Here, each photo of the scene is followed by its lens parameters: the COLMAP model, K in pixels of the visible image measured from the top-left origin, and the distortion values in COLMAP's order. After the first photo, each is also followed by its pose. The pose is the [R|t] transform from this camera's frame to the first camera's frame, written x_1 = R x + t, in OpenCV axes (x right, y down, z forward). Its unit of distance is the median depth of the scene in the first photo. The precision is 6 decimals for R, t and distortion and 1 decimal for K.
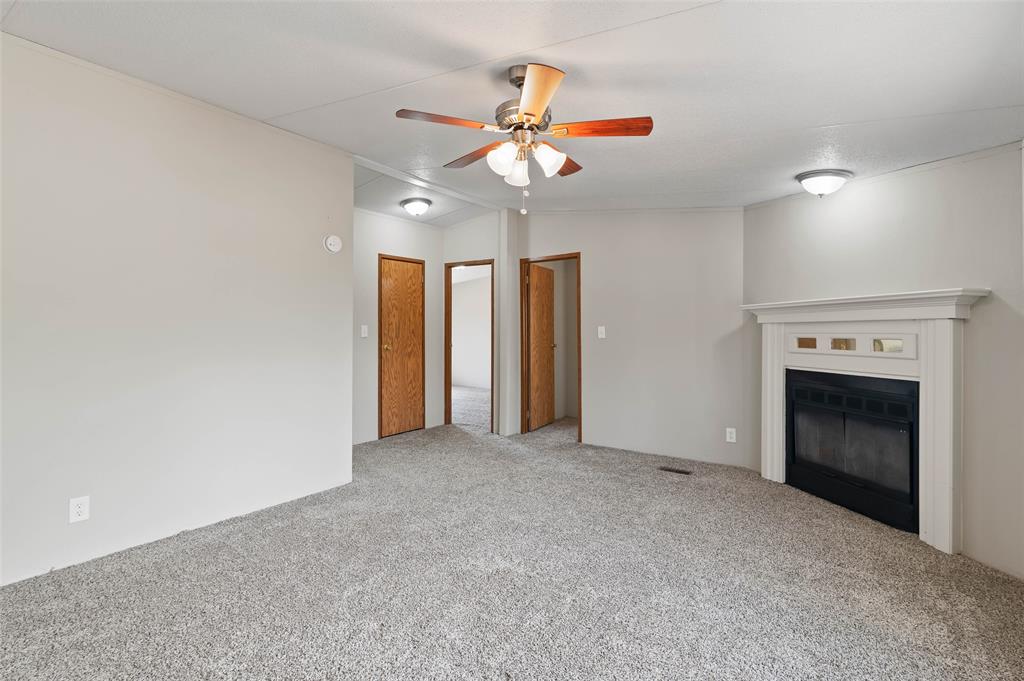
lens RADIAL K [[482.1, 0, 515.2], [0, 482.1, 332.5], [0, 0, 1]] dist [-0.001498, -0.000426]
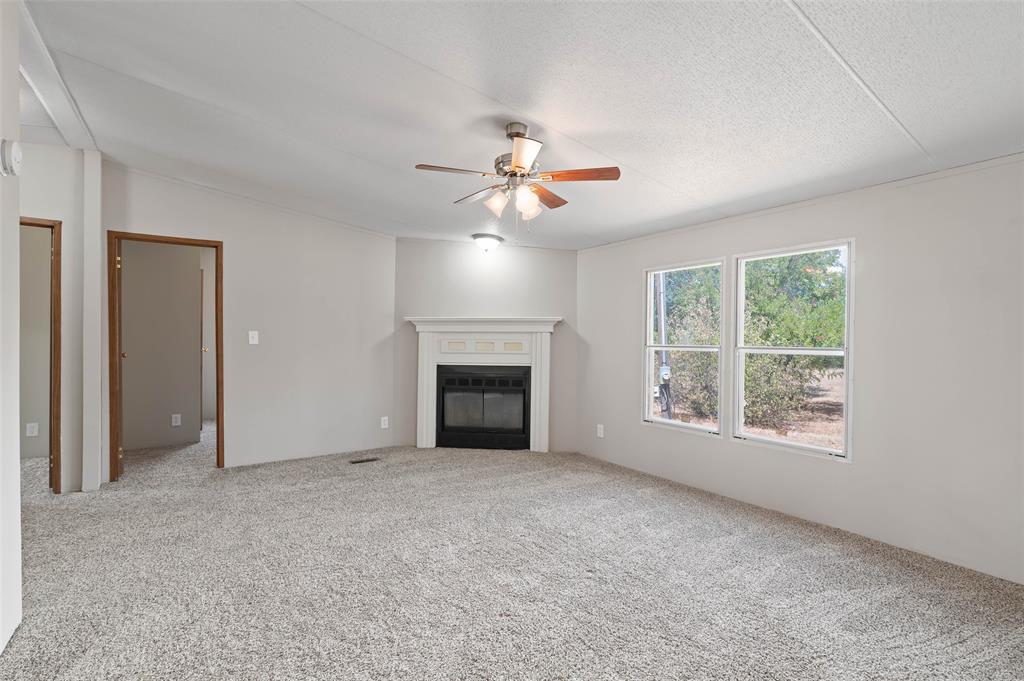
lens RADIAL K [[479.6, 0, 515.6], [0, 479.6, 341.6], [0, 0, 1]] dist [0.001439, 0.000252]
pose [[0.329096, -0.005987, 0.944277, -0.673804], [-0.006699, 0.999940, 0.008675, -0.005178], [-0.944273, -0.009181, 0.329037, 0.328598]]
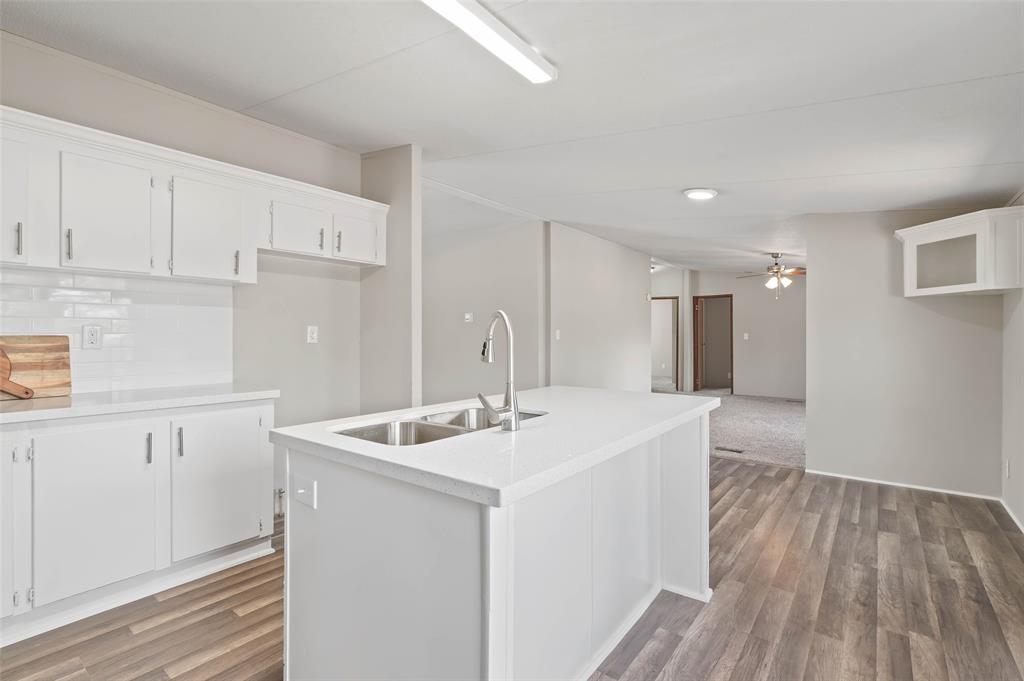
lens RADIAL K [[479.6, 0, 515.6], [0, 479.6, 341.6], [0, 0, 1]] dist [0.001439, 0.000252]
pose [[0.999712, -0.001484, -0.023942, -0.932771], [0.001752, 0.999936, 0.011155, -0.002991], [0.023924, -0.011194, 0.999651, -1.265006]]
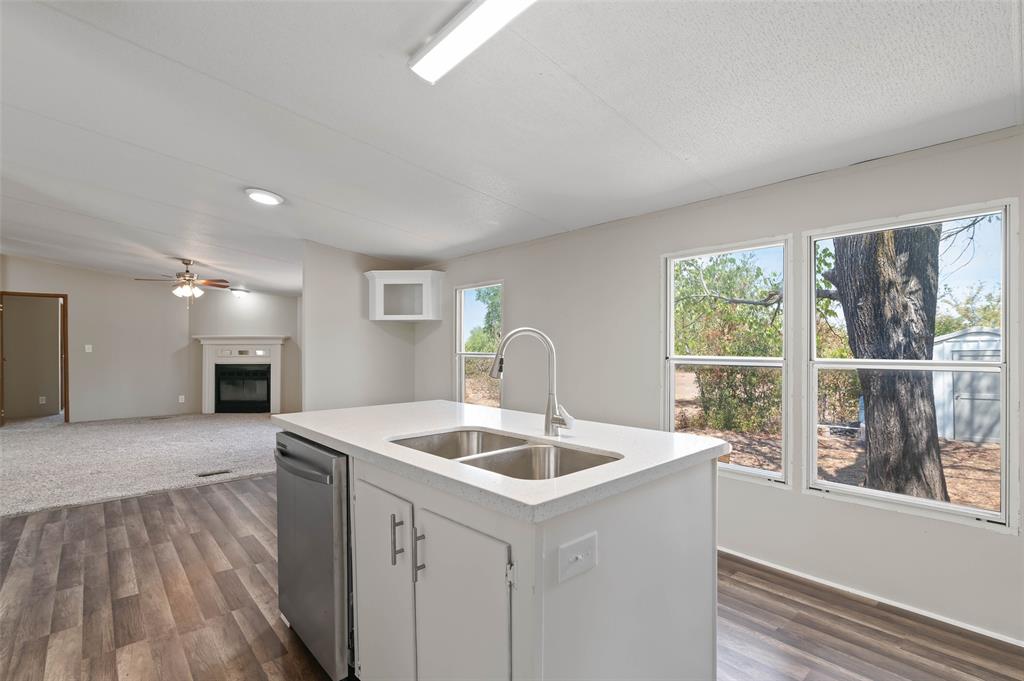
lens RADIAL K [[479.6, 0, 515.6], [0, 479.6, 341.6], [0, 0, 1]] dist [0.001439, 0.000252]
pose [[0.217713, 0.011888, 0.975940, -1.393240], [0.000453, 0.999924, -0.012281, -0.004445], [-0.976013, 0.003116, 0.217691, -0.928432]]
